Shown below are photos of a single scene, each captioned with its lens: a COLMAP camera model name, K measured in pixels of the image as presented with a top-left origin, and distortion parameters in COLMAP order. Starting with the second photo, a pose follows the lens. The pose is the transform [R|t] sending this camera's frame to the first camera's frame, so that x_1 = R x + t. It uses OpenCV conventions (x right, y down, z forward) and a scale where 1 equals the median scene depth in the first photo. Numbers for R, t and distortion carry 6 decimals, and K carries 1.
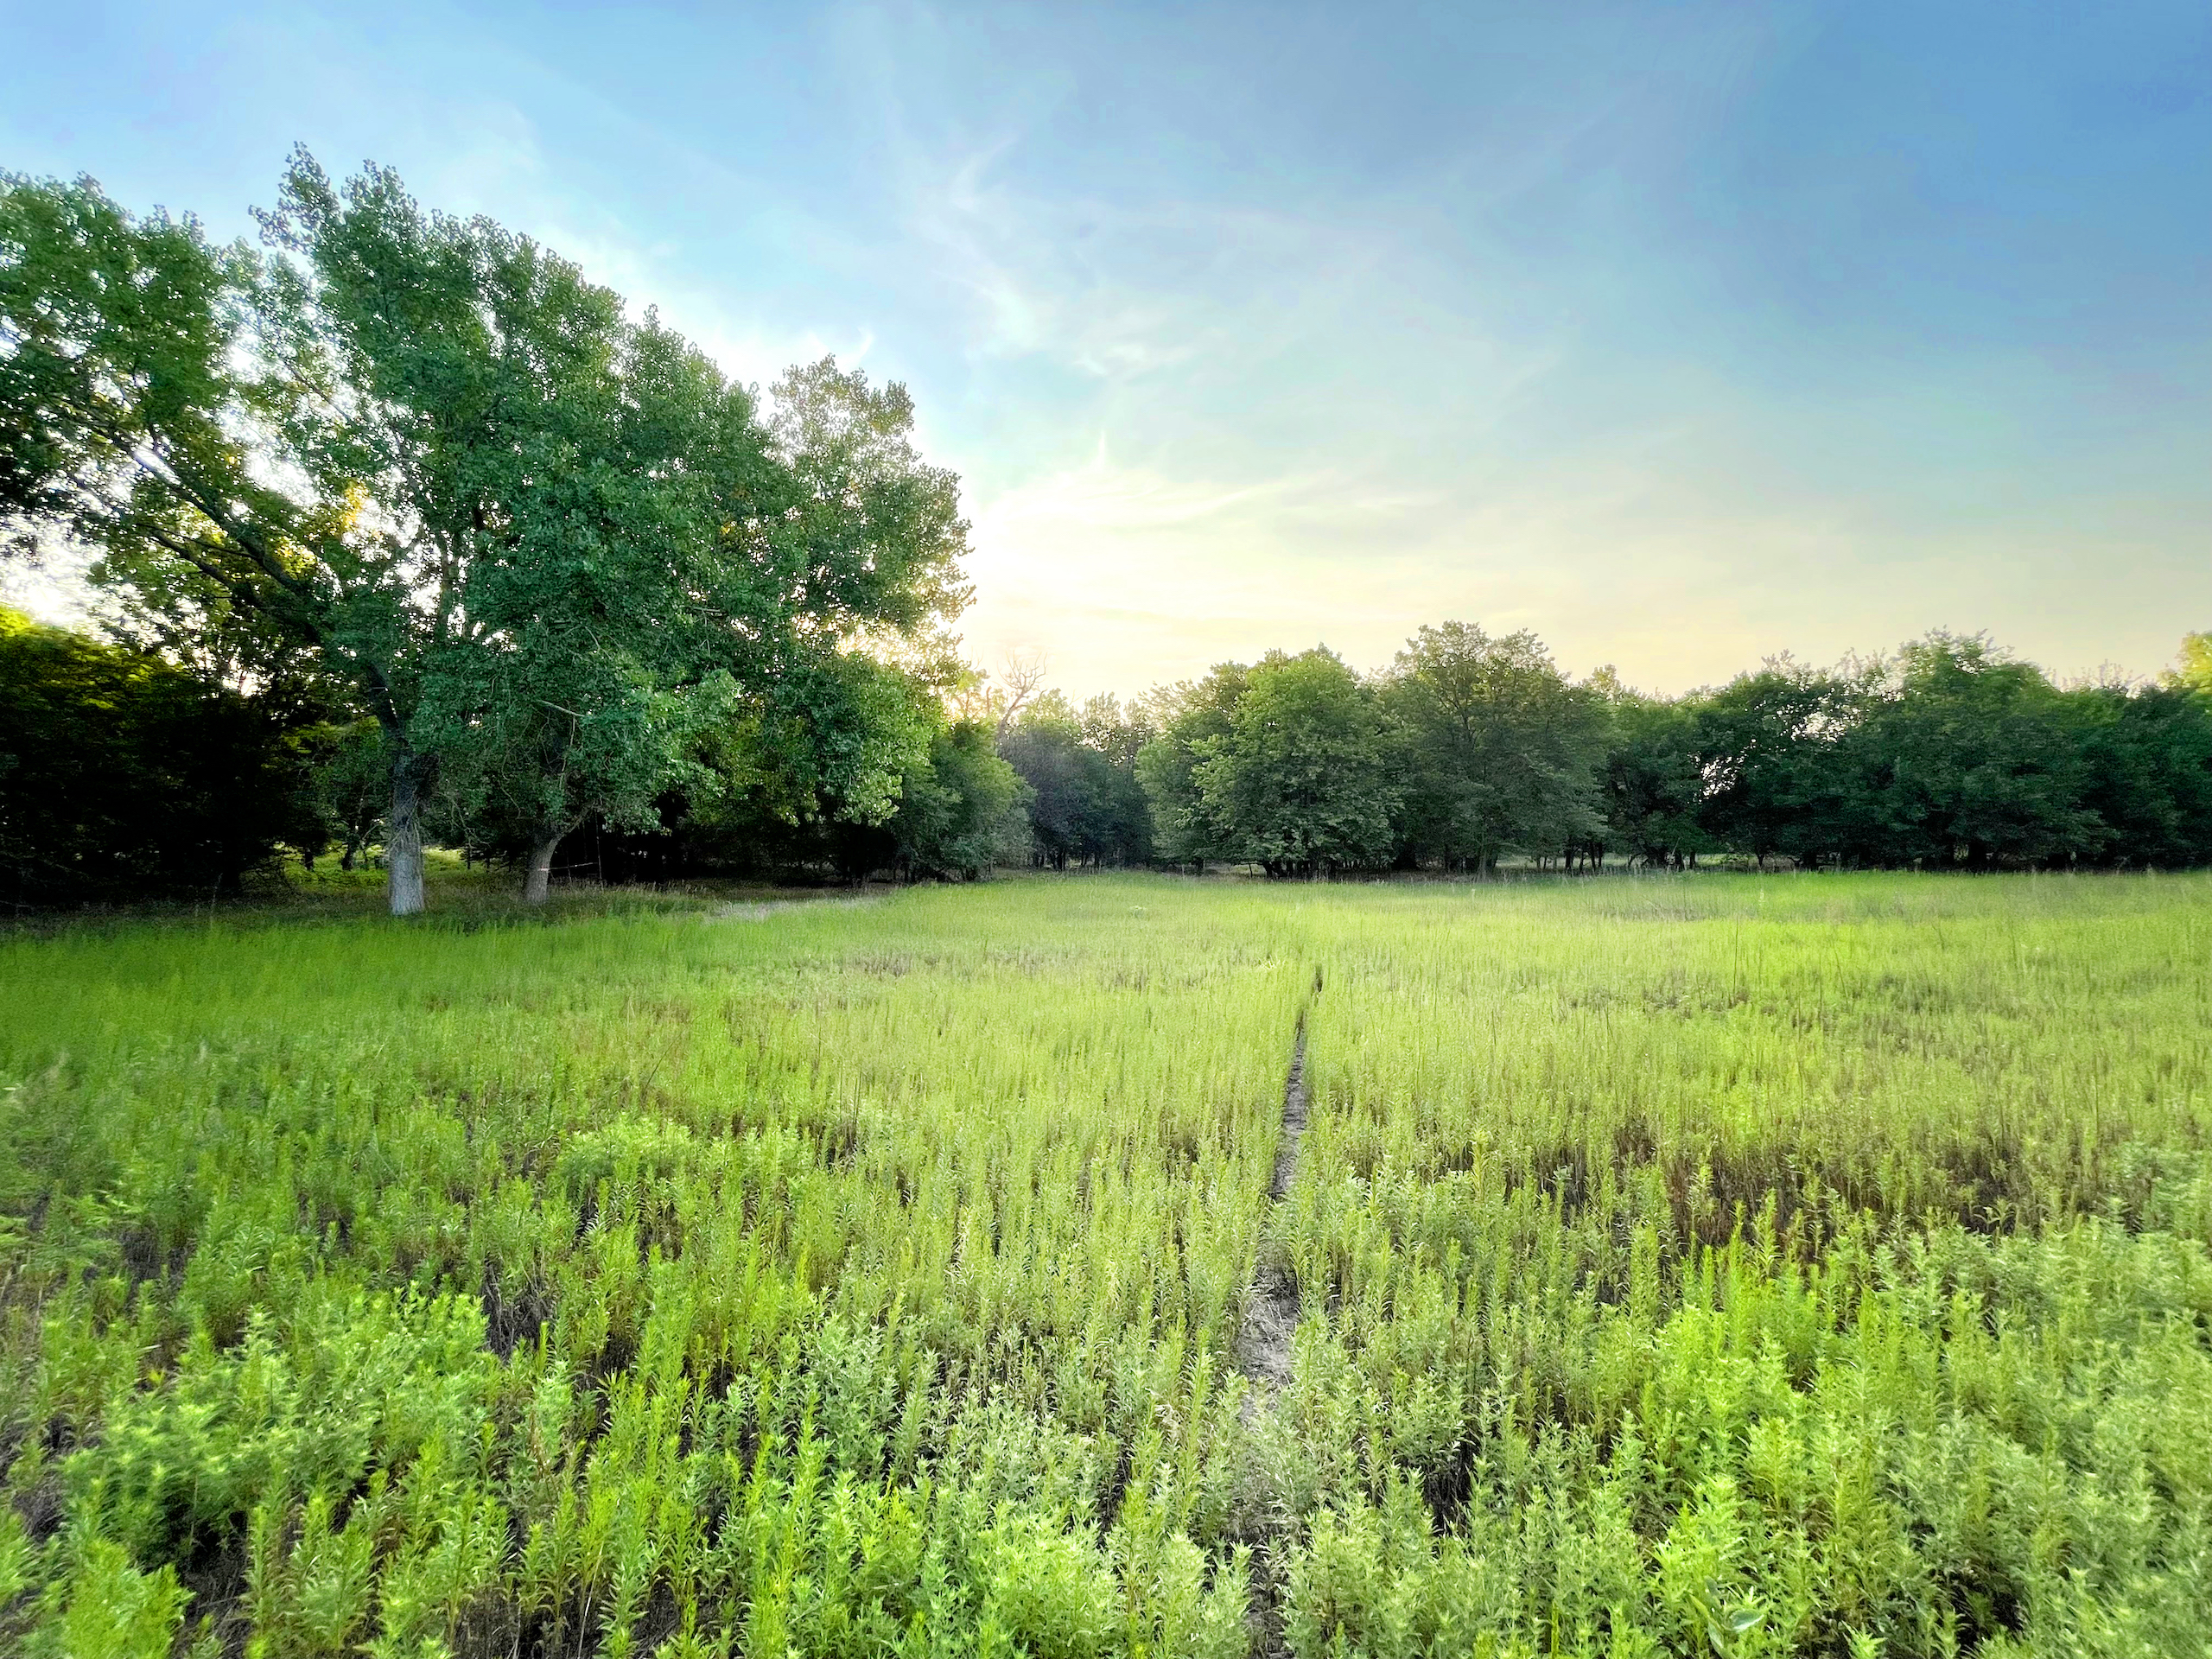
lens RADIAL K [[889.1, 0, 1106.8], [0, 889.1, 836.8], [0, 0, 1]] dist [-0.000630, -0.000052]
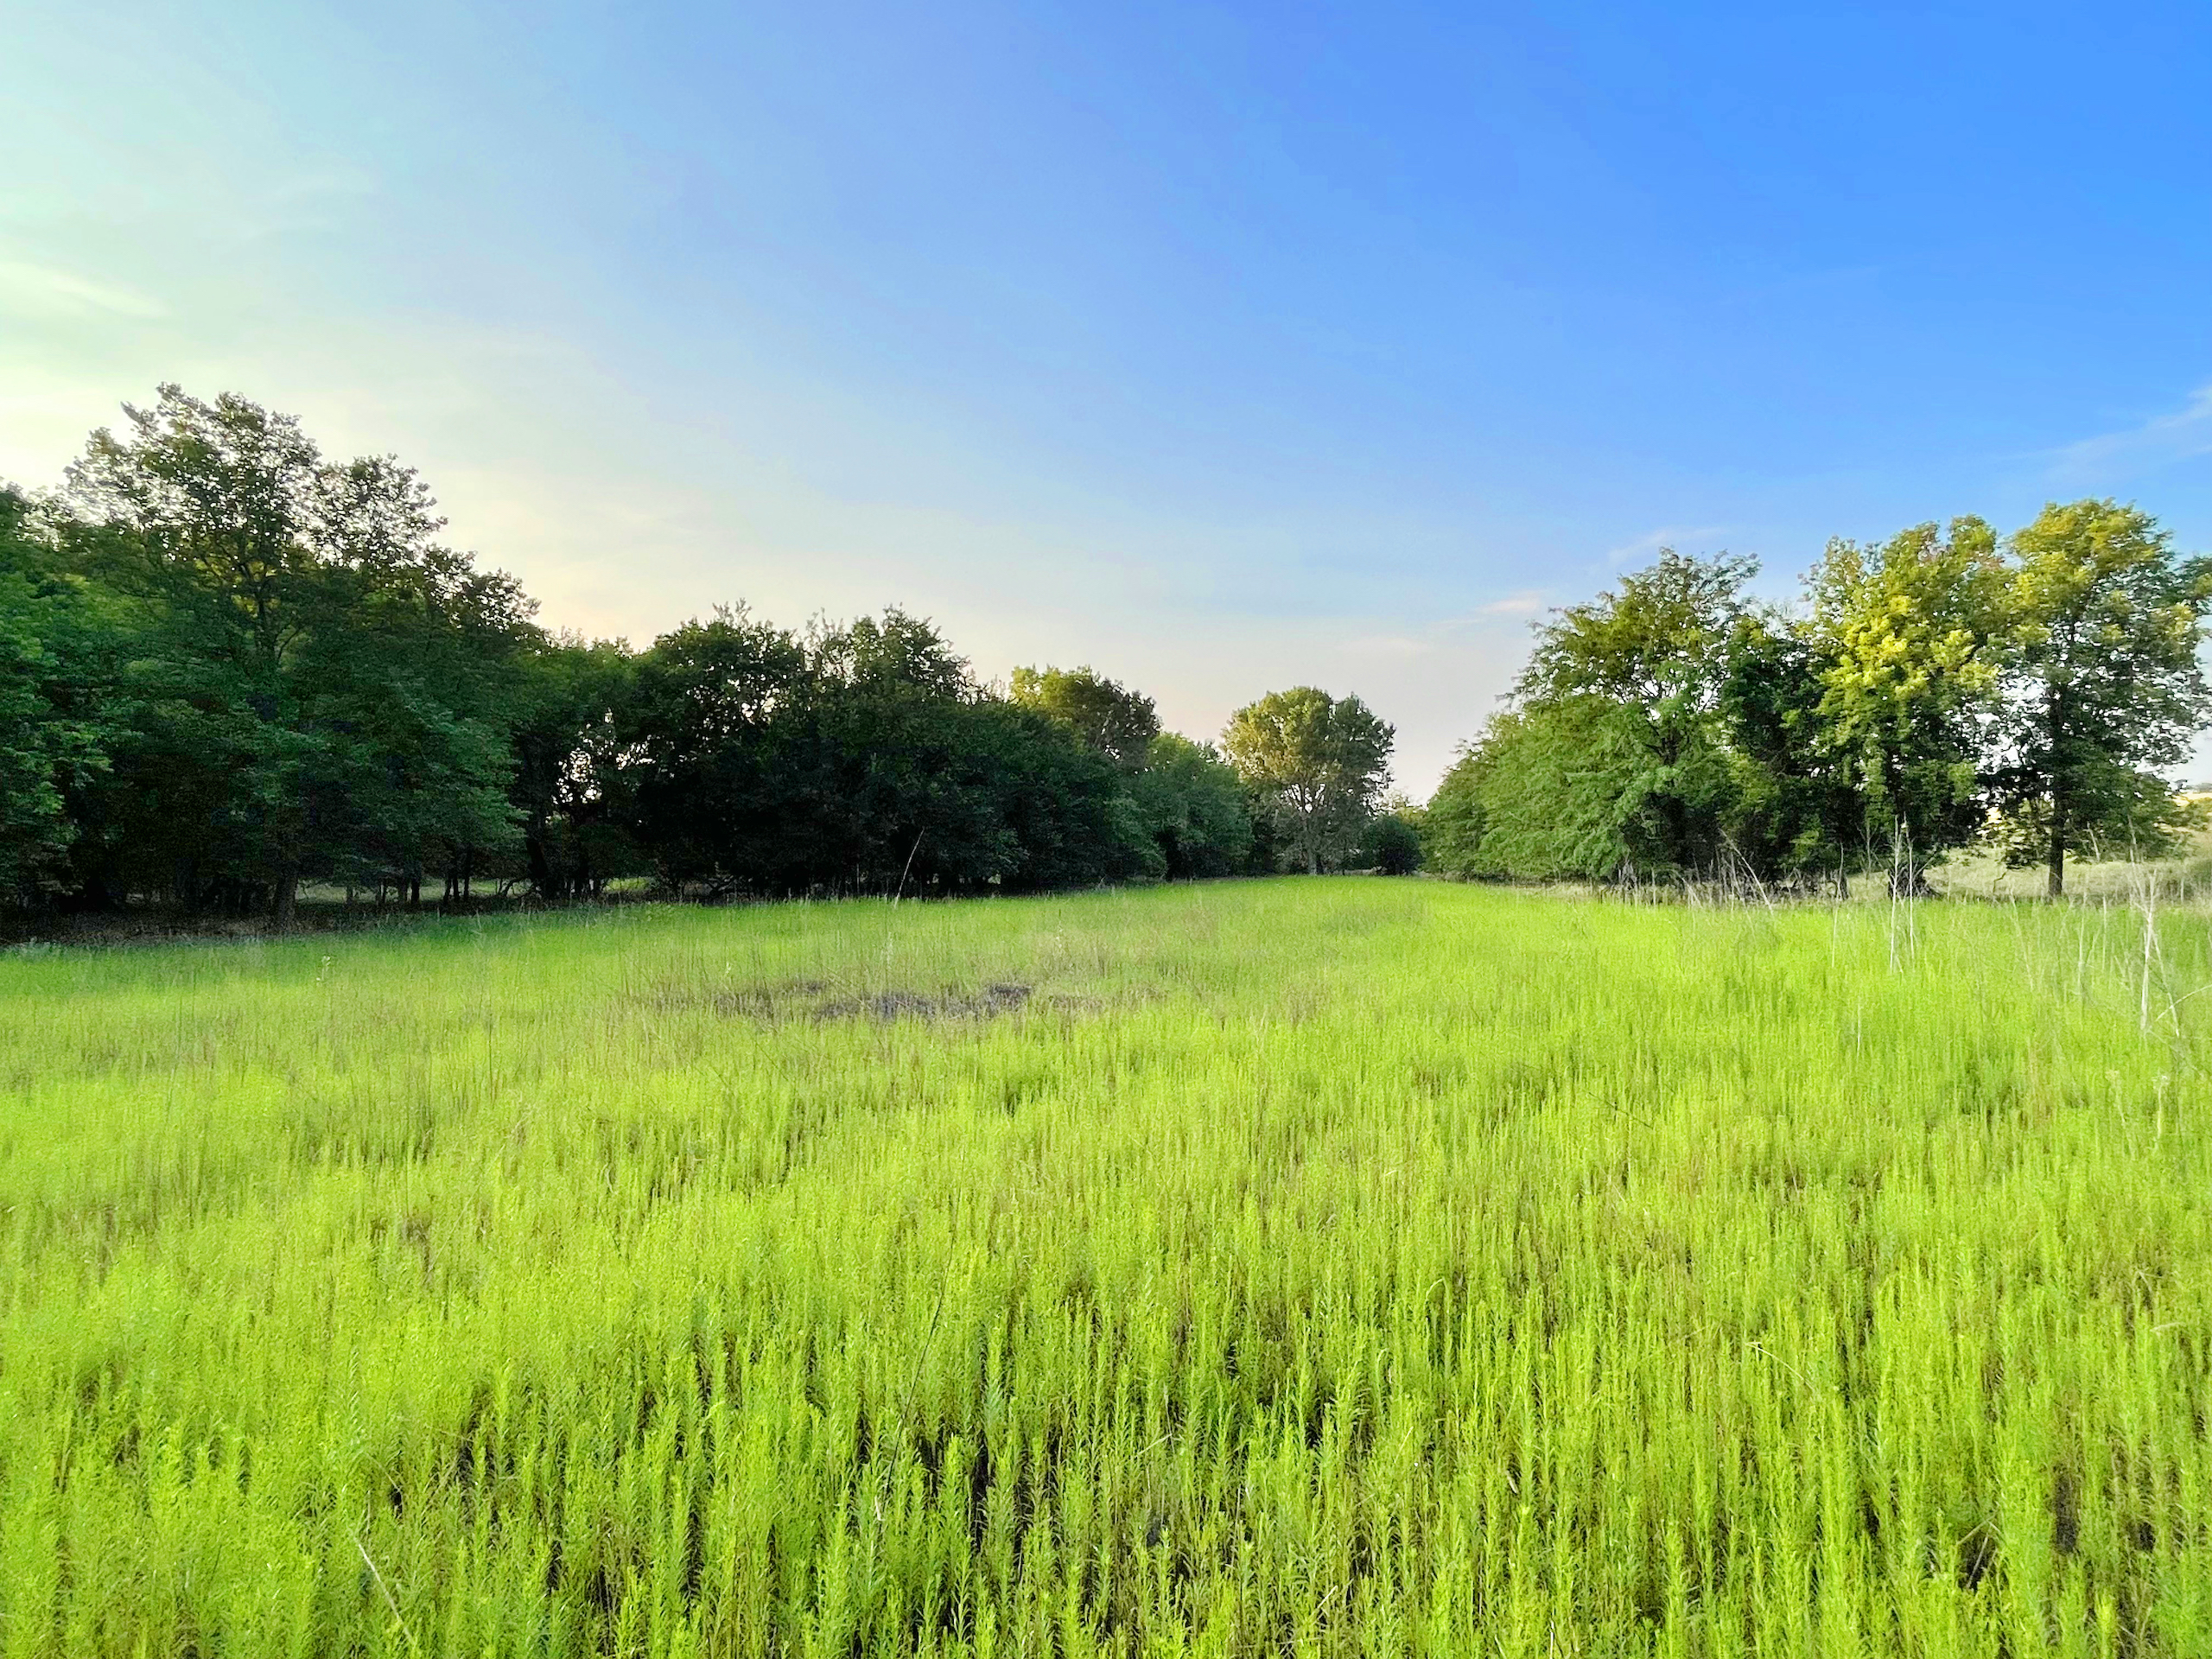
lens RADIAL K [[1218.0, 0, 1107.6], [0, 1218.0, 832.5], [0, 0, 1]] dist [0.000096, 0.000173]
pose [[0.510051, 0.030735, 0.859595, 0.065343], [-0.013910, 0.999525, -0.027484, 0.007180], [-0.860032, 0.002061, 0.510236, 0.252644]]
